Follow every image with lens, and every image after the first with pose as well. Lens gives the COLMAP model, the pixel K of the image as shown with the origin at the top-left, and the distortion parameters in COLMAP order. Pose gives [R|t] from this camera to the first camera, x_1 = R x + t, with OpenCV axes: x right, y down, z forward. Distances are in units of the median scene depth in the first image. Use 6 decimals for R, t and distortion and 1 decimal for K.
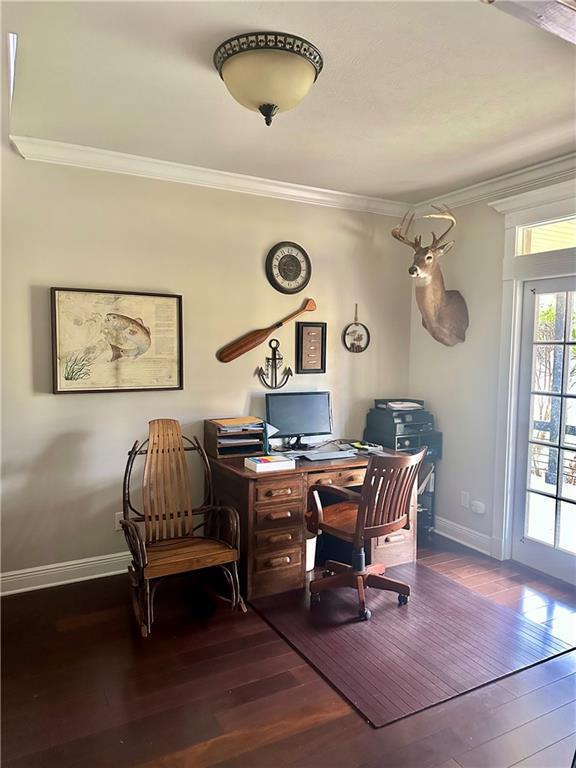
lens RADIAL K [[540.4, 0, 285.4], [0, 540.4, 384.2], [0, 0, 1]] dist [0.037202, -0.033616]
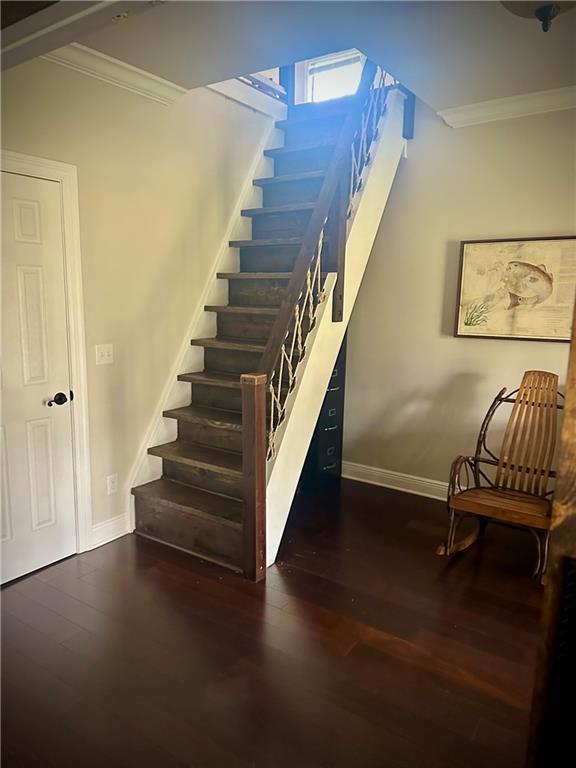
lens RADIAL K [[540.4, 0, 284.6], [0, 540.4, 385.9], [0, 0, 1]] dist [0.037202, -0.033616]
pose [[0.445645, 0.144686, -0.883440, 0.422322], [-0.067766, 0.989473, 0.127867, -0.001855], [0.892641, 0.002884, 0.450759, 0.164546]]
